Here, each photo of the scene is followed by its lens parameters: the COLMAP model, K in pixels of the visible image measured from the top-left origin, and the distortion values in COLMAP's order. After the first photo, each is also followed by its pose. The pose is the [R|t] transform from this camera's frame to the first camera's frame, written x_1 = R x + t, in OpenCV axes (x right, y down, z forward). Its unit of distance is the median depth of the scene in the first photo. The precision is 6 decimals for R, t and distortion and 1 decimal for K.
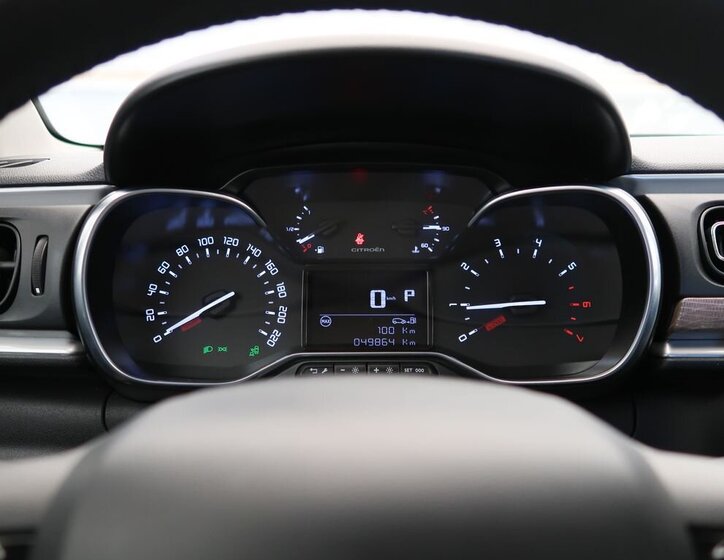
lens RADIAL K [[723.4, 0, 362.0], [0, 723.4, 280.0], [0, 0, 1]] dist [-0.000340, -0.000987]
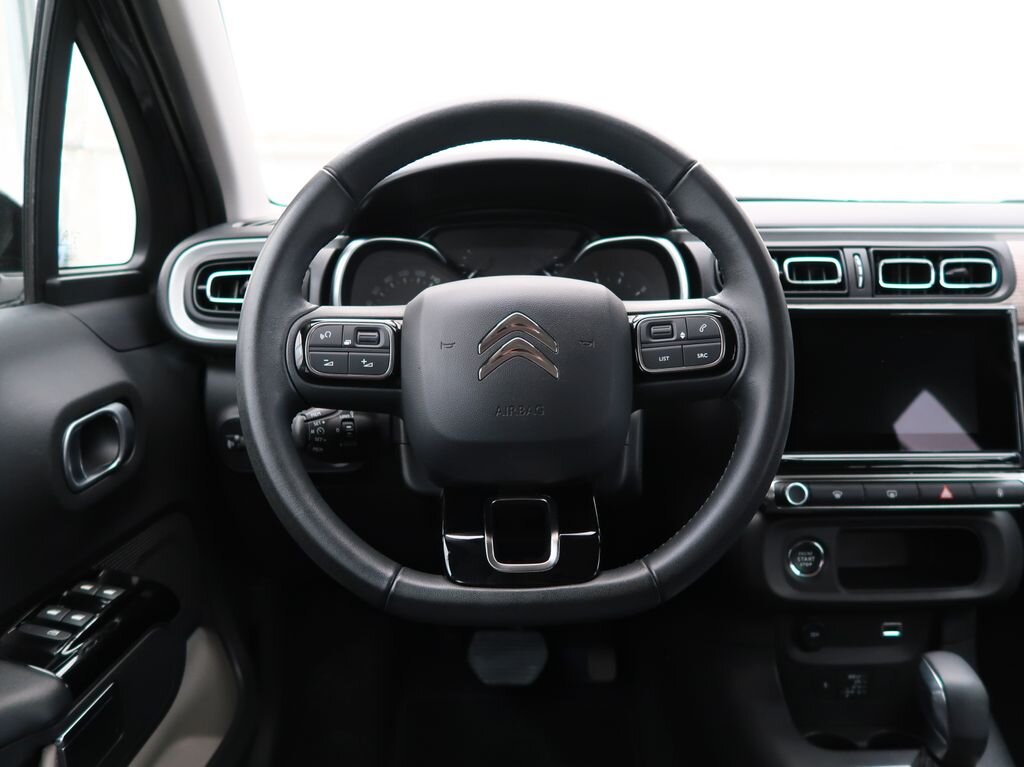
lens RADIAL K [[828.0, 0, 512.7], [0, 828.0, 369.8], [0, 0, 1]] dist [-0.022441, -0.004395]
pose [[0.999734, -0.002512, 0.022906, -0.030755], [0.001918, 0.999663, 0.025889, 0.116362], [-0.022963, -0.025838, 0.999402, -0.827926]]
